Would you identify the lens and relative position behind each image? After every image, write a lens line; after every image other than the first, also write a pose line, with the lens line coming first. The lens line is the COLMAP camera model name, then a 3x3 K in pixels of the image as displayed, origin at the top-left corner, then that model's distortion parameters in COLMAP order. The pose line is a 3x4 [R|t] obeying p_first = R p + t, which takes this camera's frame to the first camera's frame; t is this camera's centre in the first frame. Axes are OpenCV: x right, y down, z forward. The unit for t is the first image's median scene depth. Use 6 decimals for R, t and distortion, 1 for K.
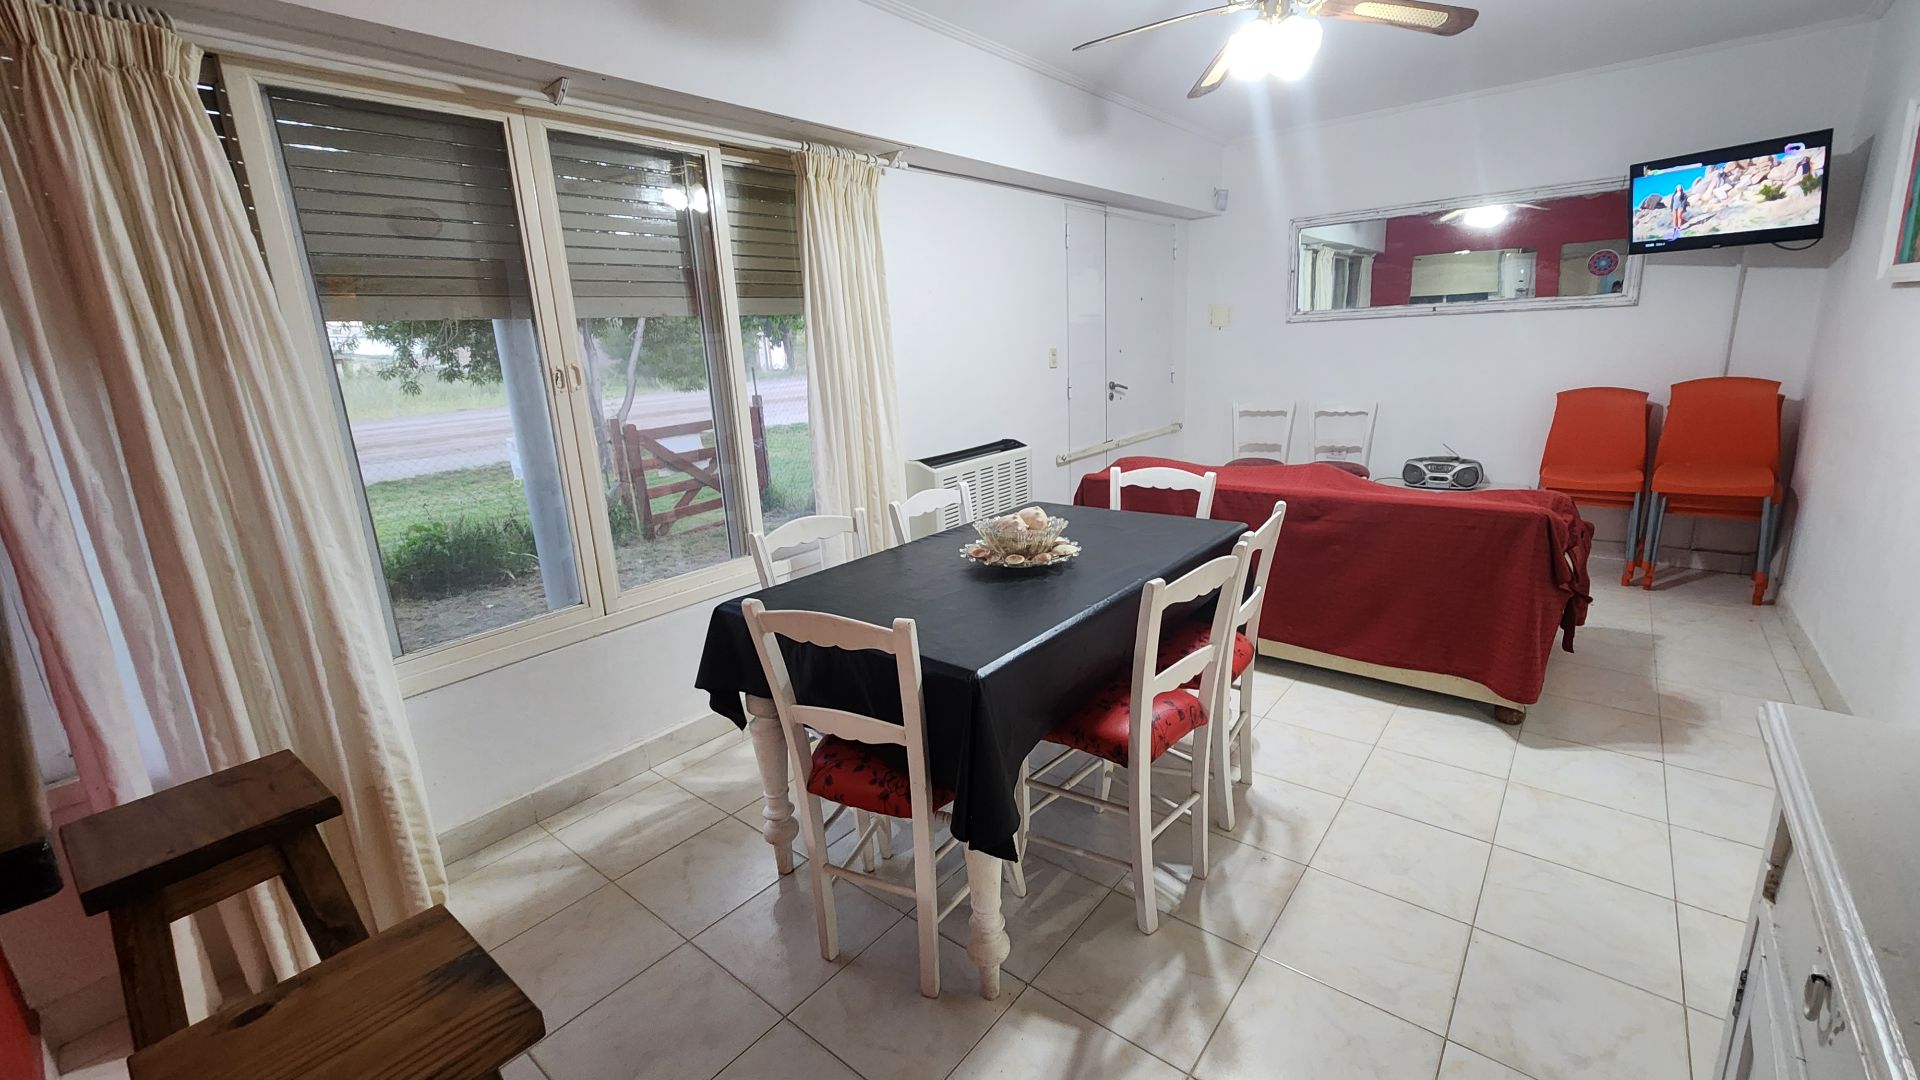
lens RADIAL K [[782.1, 0, 962.8], [0, 782.1, 532.8], [0, 0, 1]] dist [0.001607, 0.000032]
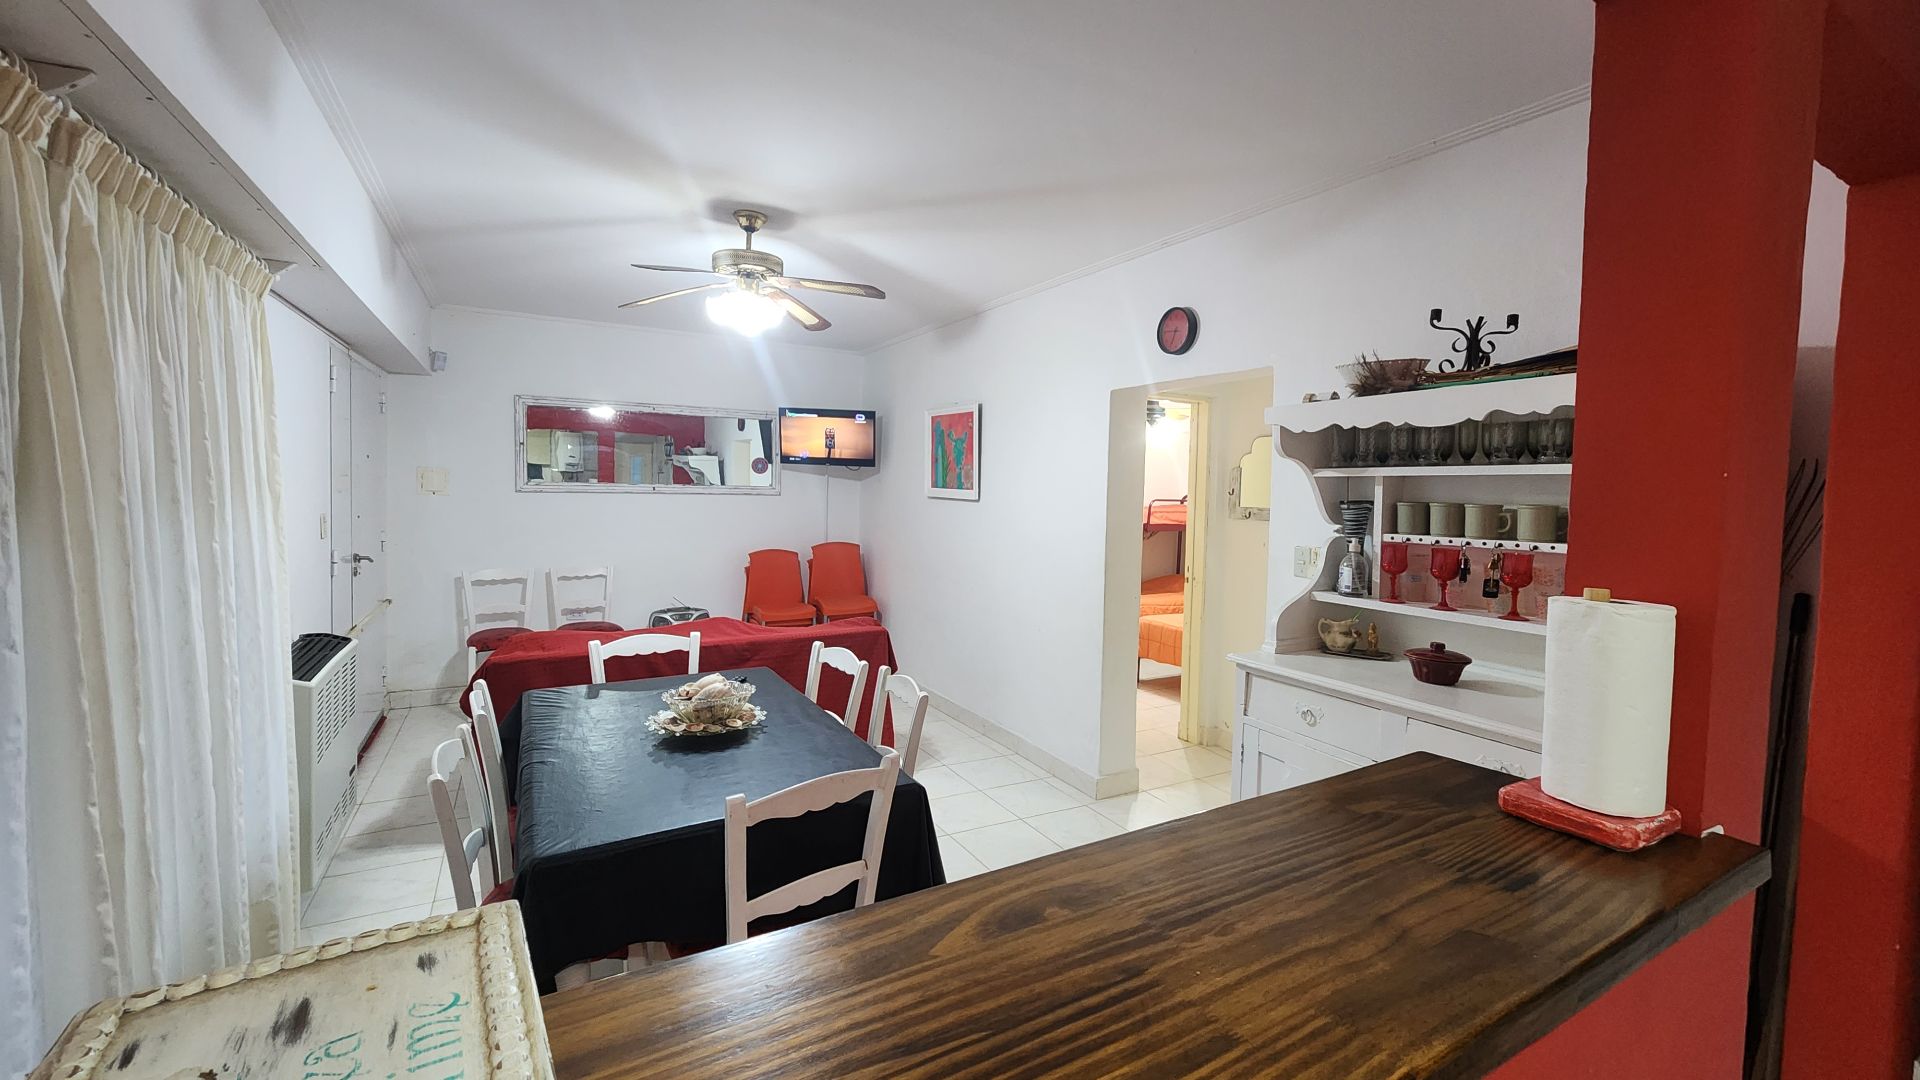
lens RADIAL K [[782.1, 0, 994.7], [0, 782.1, 531.2], [0, 0, 1]] dist [0.001607, 0.000032]
pose [[0.351979, 0.001027, 0.936007, -0.587586], [0.186894, 0.979785, -0.071355, -0.057859], [-0.917159, 0.200050, 0.344672, 0.178042]]
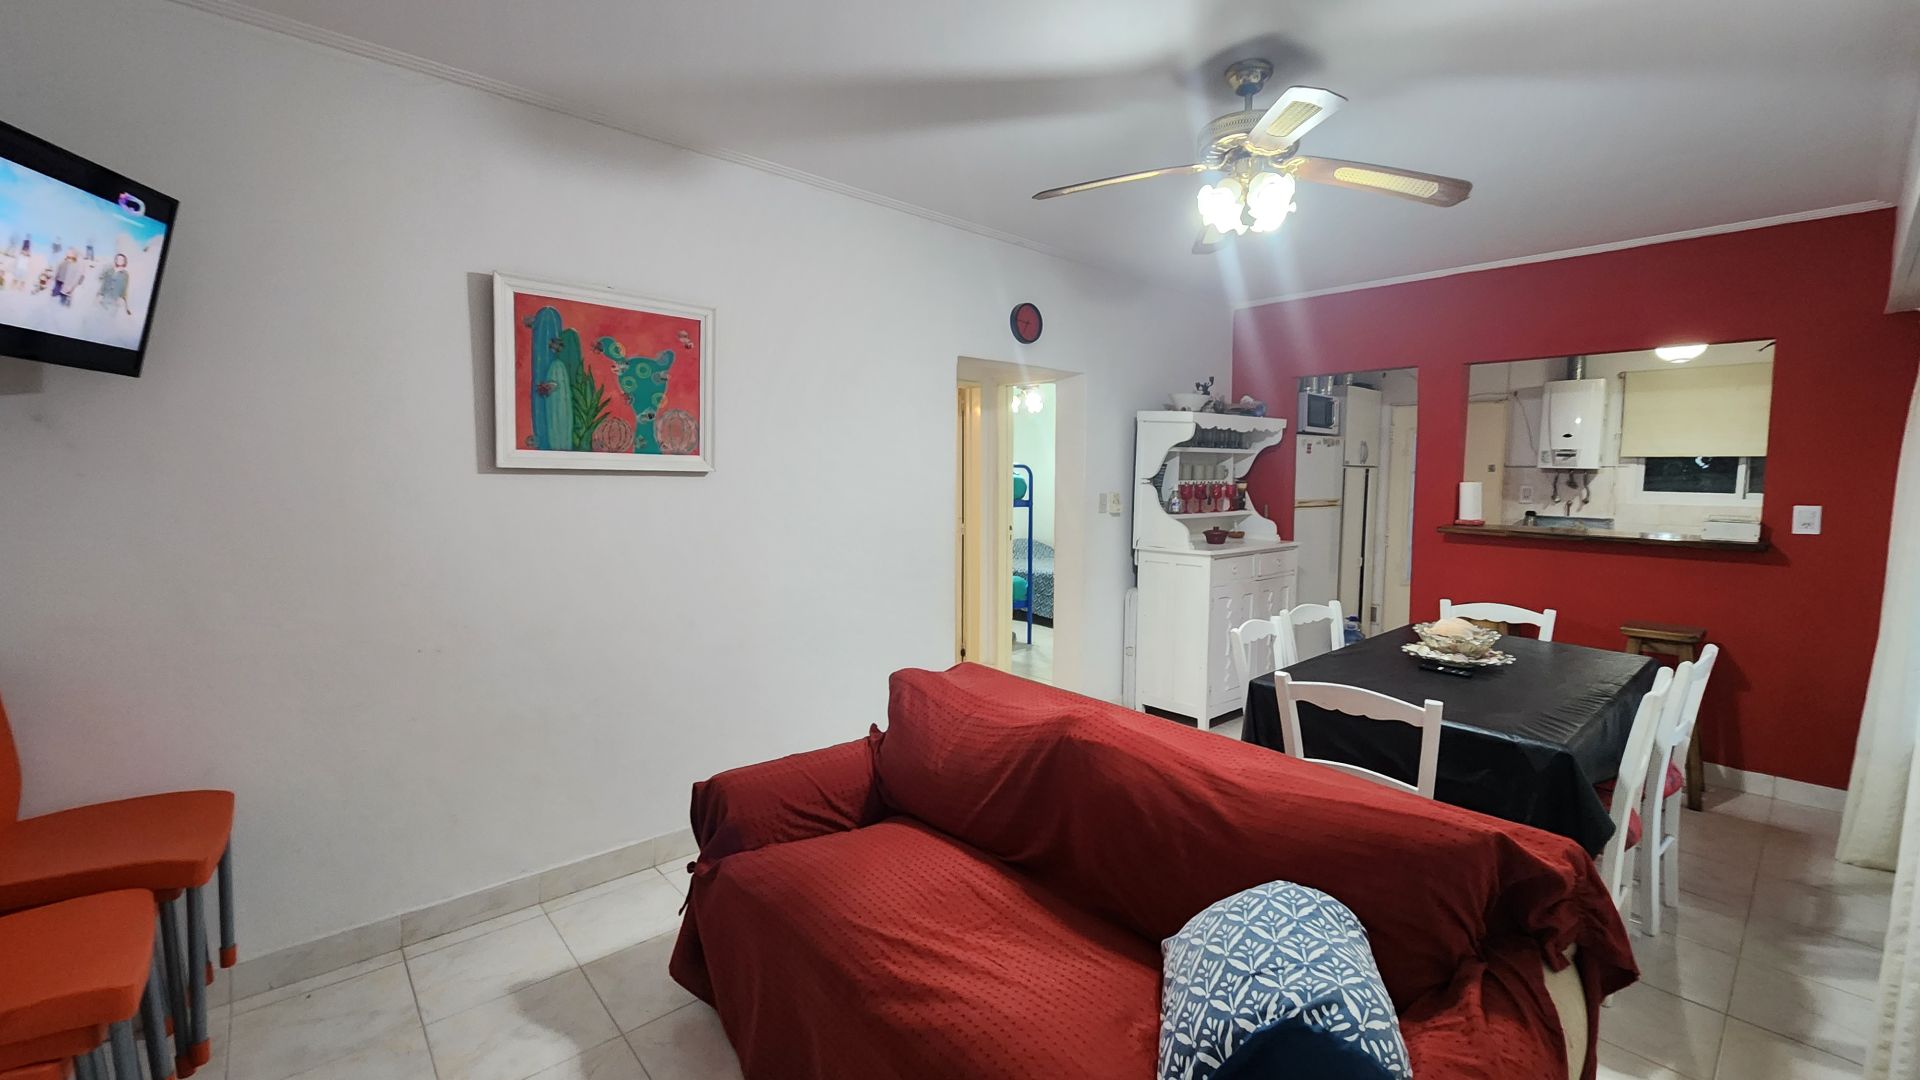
lens RADIAL K [[782.1, 0, 962.0], [0, 782.1, 534.5], [0, 0, 1]] dist [0.001607, 0.000032]
pose [[-0.983748, 0.025132, 0.177788, 0.425773], [0.078895, 0.949955, 0.302261, -0.436742], [-0.161294, 0.311376, -0.936499, 1.636201]]
